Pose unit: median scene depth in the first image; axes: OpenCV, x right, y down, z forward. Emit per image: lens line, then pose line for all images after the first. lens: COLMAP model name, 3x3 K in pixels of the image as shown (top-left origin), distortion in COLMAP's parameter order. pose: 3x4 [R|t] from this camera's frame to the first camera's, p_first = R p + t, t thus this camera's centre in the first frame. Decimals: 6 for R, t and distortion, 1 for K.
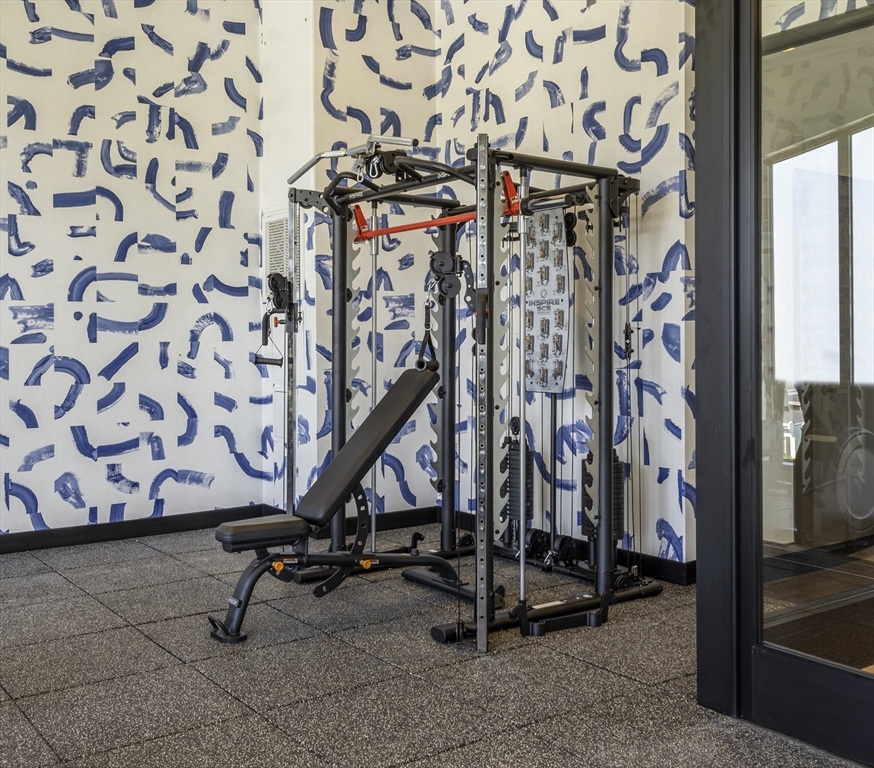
lens RADIAL K [[962.0, 0, 436.9], [0, 962.0, 381.9], [0, 0, 1]] dist [0.019659, 0.000000]
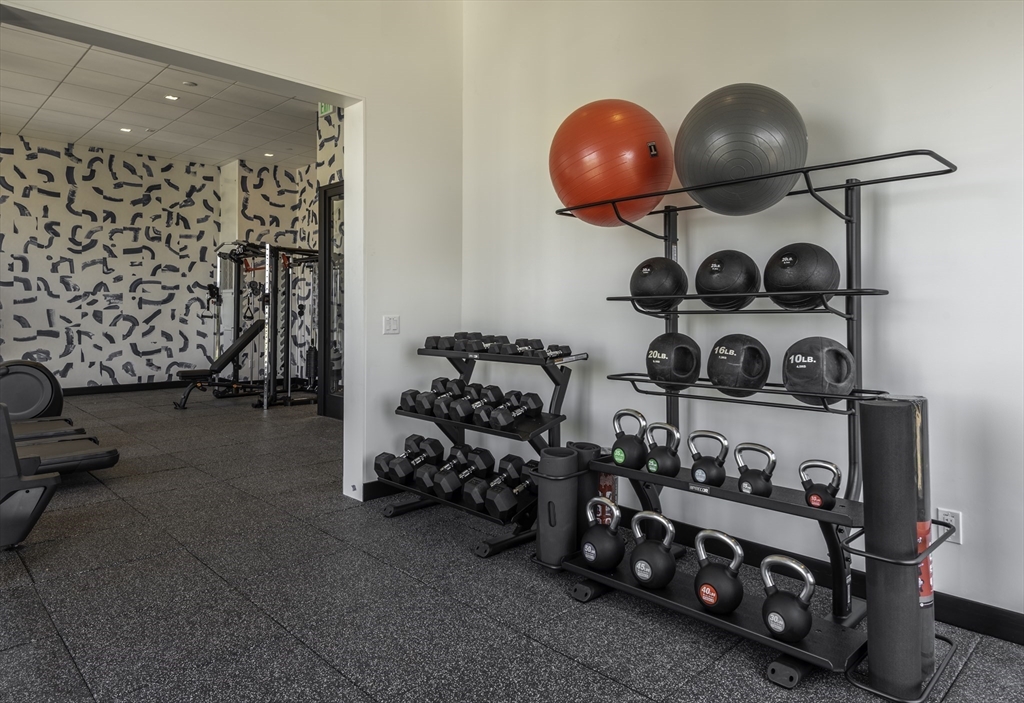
lens RADIAL K [[617.3, 0, 525.5], [0, 617.3, 326.5], [0, 0, 1]] dist [-0.000774, 0.000017]
pose [[0.984676, 0.002868, 0.174372, 0.322448], [-0.000182, 0.999881, -0.015419, 0.026371], [-0.174395, 0.015151, 0.984559, -0.689585]]
